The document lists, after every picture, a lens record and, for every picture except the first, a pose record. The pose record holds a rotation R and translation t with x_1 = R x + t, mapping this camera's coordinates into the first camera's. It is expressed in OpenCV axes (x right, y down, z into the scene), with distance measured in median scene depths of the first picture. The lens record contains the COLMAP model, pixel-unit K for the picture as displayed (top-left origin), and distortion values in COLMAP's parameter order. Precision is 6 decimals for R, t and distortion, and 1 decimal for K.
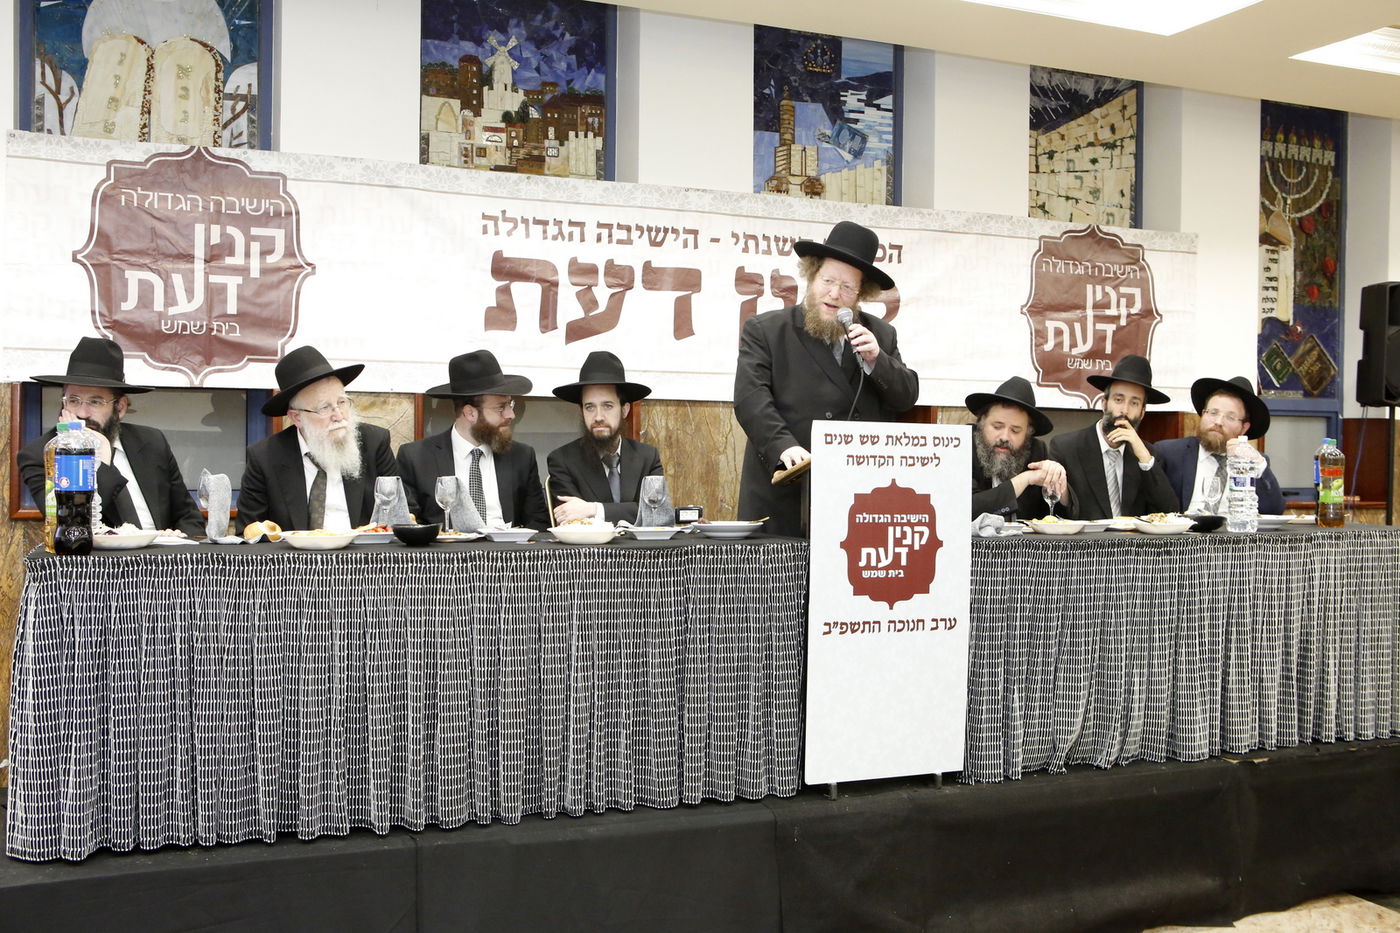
lens RADIAL K [[1755.2, 0, 689.5], [0, 1755.2, 490.5], [0, 0, 1]] dist [-0.054636, 0.062677]
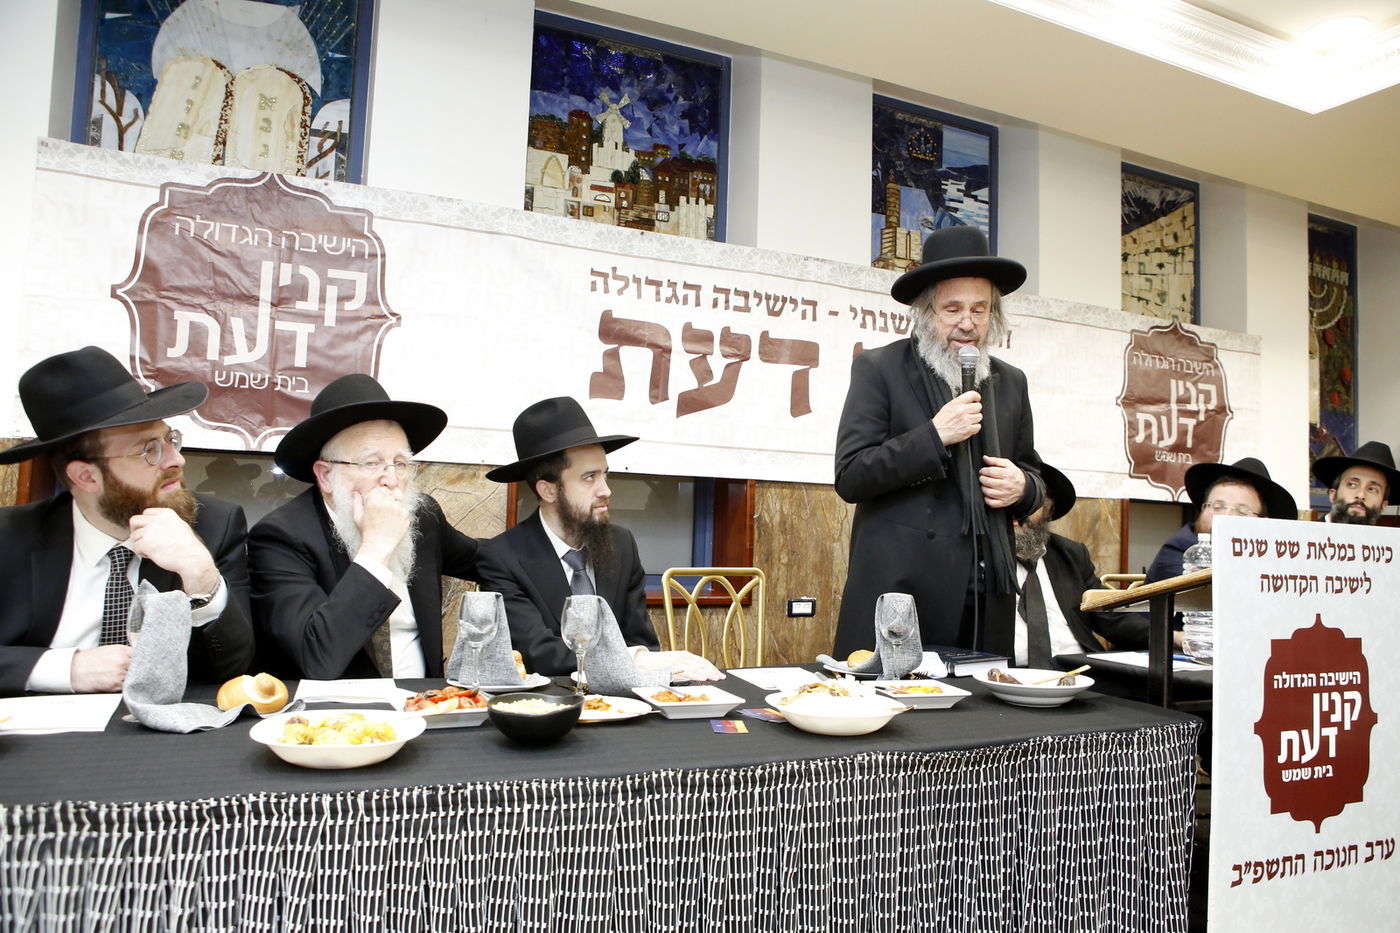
lens RADIAL K [[1131.7, 0, 689.5], [0, 1131.7, 456.4], [0, 0, 1]] dist [-0.141175, 0.151753]
pose [[0.999521, 0.024956, 0.018289, -0.073679], [-0.023432, 0.996580, -0.079248, -0.017266], [-0.020204, 0.078781, 0.996687, 0.417791]]
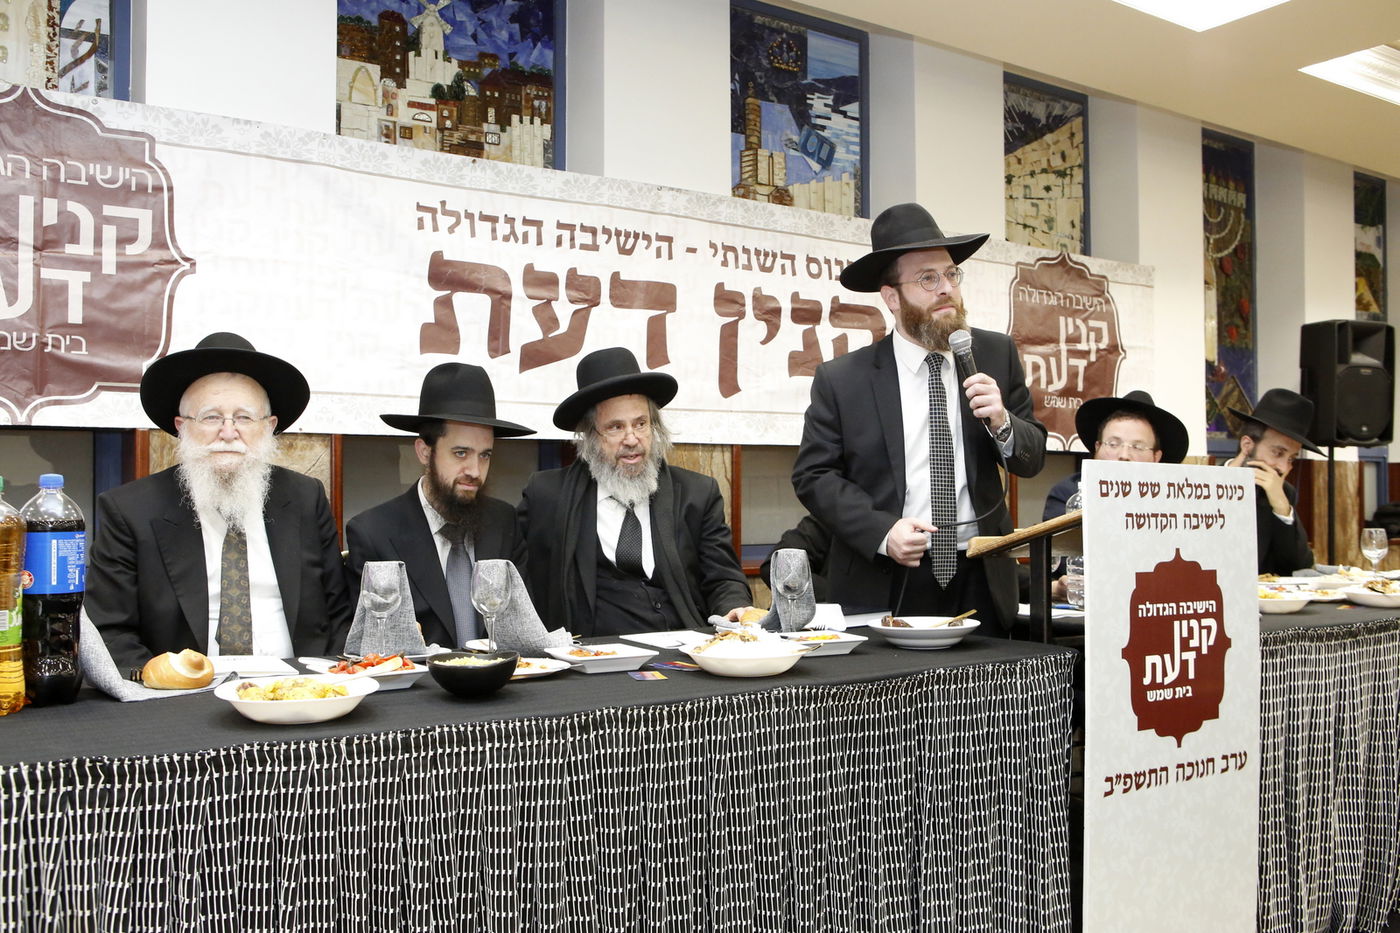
lens RADIAL K [[1453.6, 0, 791.9], [0, 1453.6, 469.3], [0, 0, 1]] dist [-0.106617, 0.155407]
pose [[0.972175, -0.010366, 0.234028, -0.103986], [0.019633, 0.999111, -0.037304, -0.012576], [-0.233433, 0.040860, 0.971514, 0.333908]]
